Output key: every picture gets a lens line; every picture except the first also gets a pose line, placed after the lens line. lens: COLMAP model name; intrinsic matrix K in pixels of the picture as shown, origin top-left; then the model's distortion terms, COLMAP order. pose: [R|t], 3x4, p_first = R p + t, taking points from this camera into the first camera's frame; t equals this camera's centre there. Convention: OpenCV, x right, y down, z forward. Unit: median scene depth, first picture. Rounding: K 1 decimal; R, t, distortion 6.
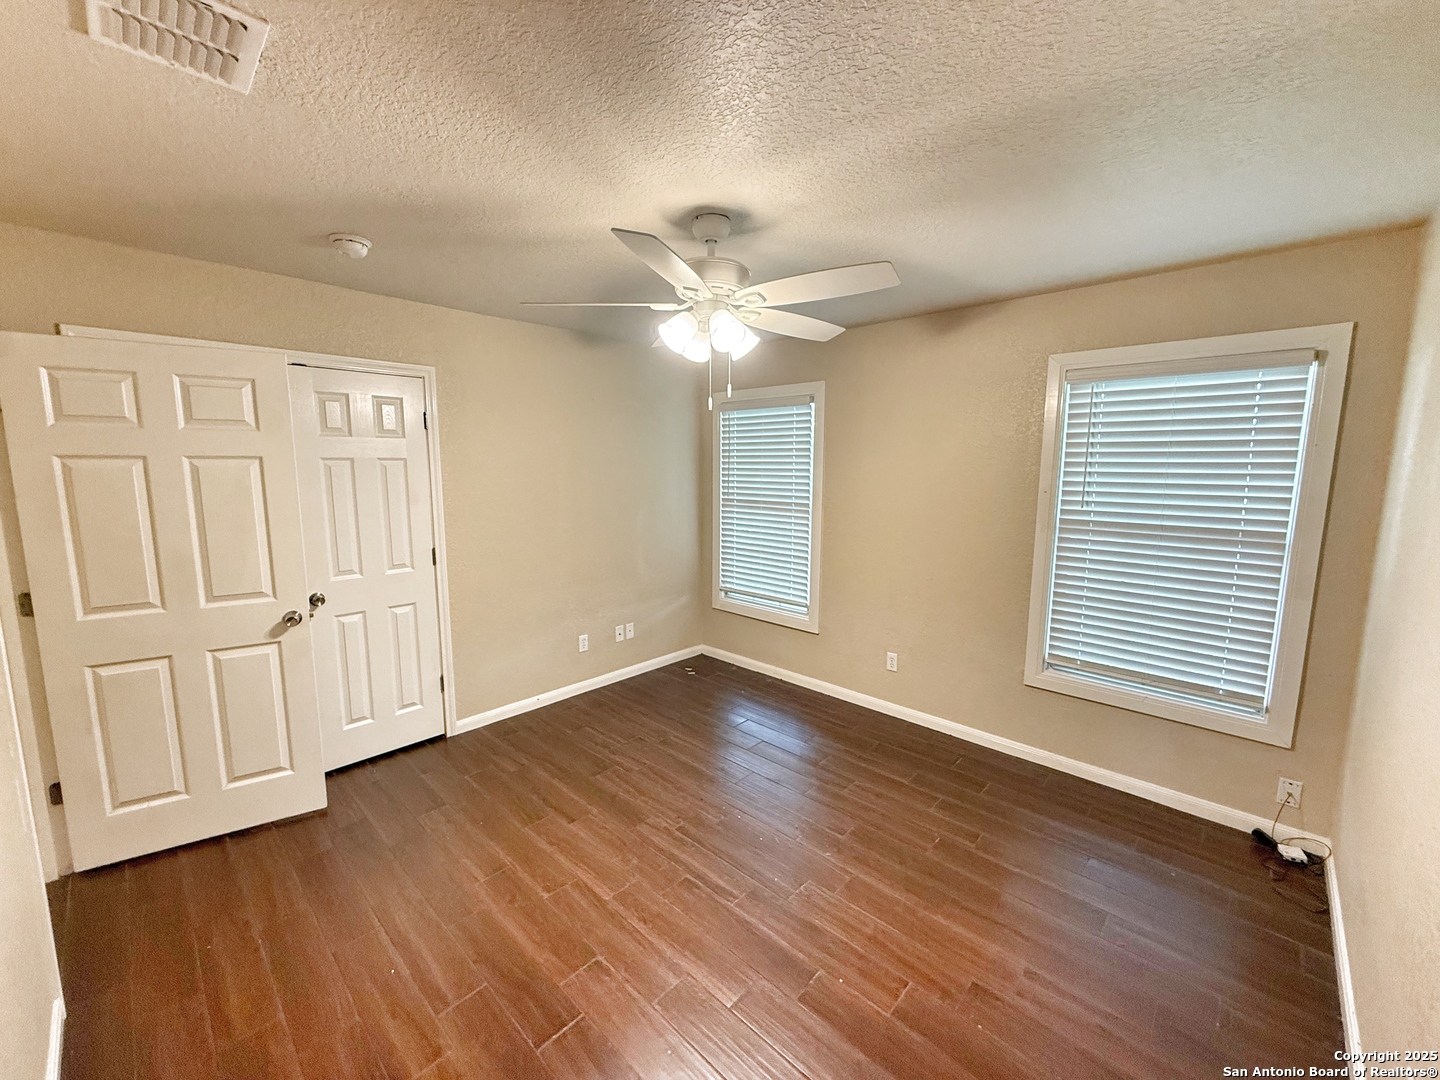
lens RADIAL K [[576.2, 0, 715.2], [0, 576.2, 539.0], [0, 0, 1]] dist [0.003715, 0.000137]
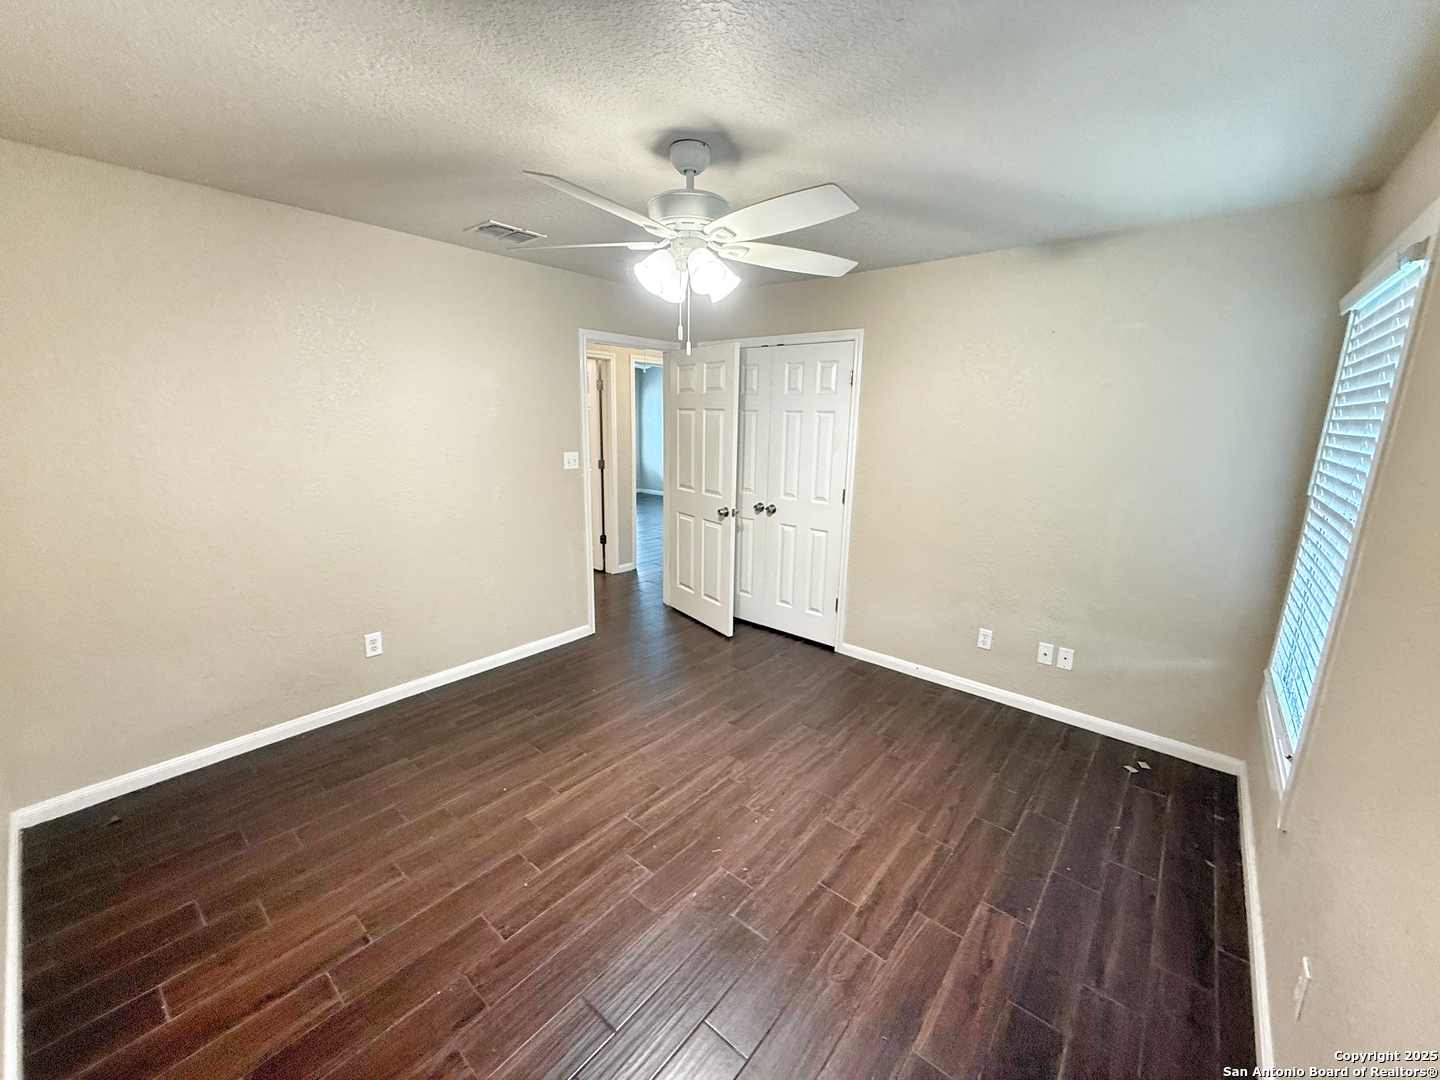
lens RADIAL K [[576.2, 0, 715.2], [0, 576.2, 539.0], [0, 0, 1]] dist [0.003715, 0.000137]
pose [[0.066244, 0.215277, -0.974303, 0.750300], [-0.150211, 0.967472, 0.203555, -0.099154], [0.986432, 0.132867, 0.096427, 0.740315]]
